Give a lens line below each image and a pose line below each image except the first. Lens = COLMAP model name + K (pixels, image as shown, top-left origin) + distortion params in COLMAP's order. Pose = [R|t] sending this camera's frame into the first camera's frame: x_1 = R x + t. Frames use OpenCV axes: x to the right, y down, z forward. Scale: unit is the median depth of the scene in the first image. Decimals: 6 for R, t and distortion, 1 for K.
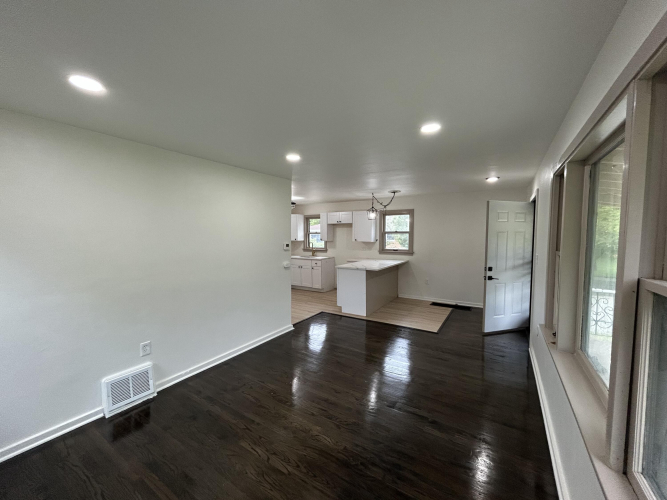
lens RADIAL K [[267.3, 0, 332.1], [0, 267.3, 248.3], [0, 0, 1]] dist [0.000247, 0.000137]
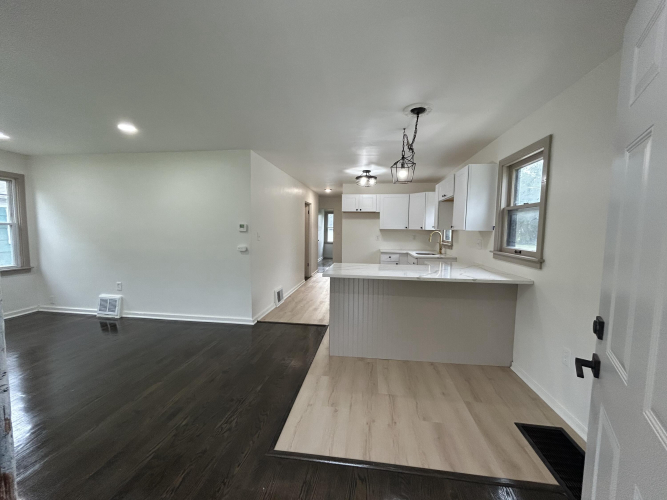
lens RADIAL K [[267.3, 0, 331.9], [0, 267.3, 251.7], [0, 0, 1]] dist [0.000247, 0.000137]
pose [[0.418312, 0.080548, -0.904725, 0.567637], [-0.064878, 0.996166, 0.058692, 0.000549], [0.905984, 0.034145, 0.421933, 0.679042]]
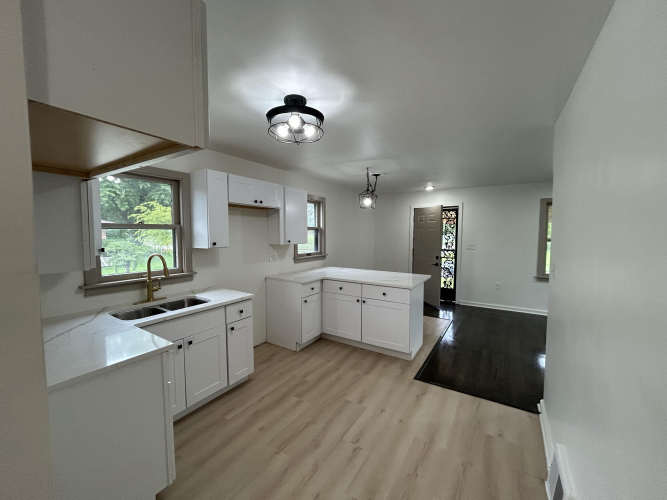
lens RADIAL K [[267.3, 0, 328.1], [0, 267.3, 250.1], [0, 0, 1]] dist [0.000247, 0.000137]
pose [[0.022581, -0.067498, 0.997464, -0.519463], [0.055393, 0.996270, 0.066163, -0.054916], [-0.998209, 0.053759, 0.026236, 1.094375]]
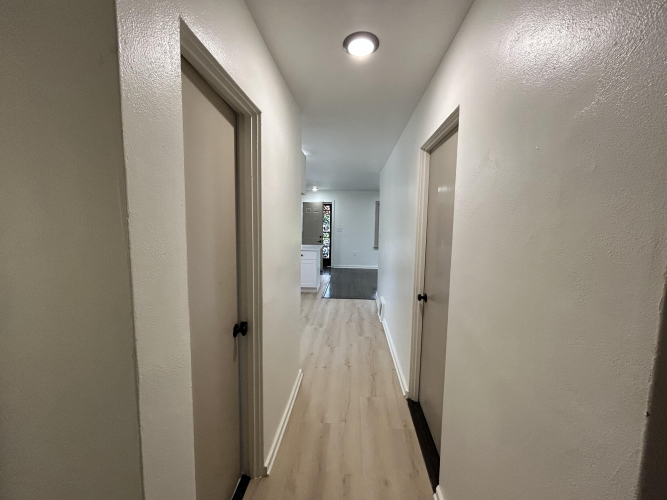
lens RADIAL K [[267.3, 0, 335.7], [0, 267.3, 250.1], [0, 0, 1]] dist [0.000247, 0.000137]
pose [[-0.481569, -0.092077, 0.871558, -0.852743], [0.034655, 0.991687, 0.123916, -0.046270], [-0.875723, 0.089878, -0.474375, 1.347828]]
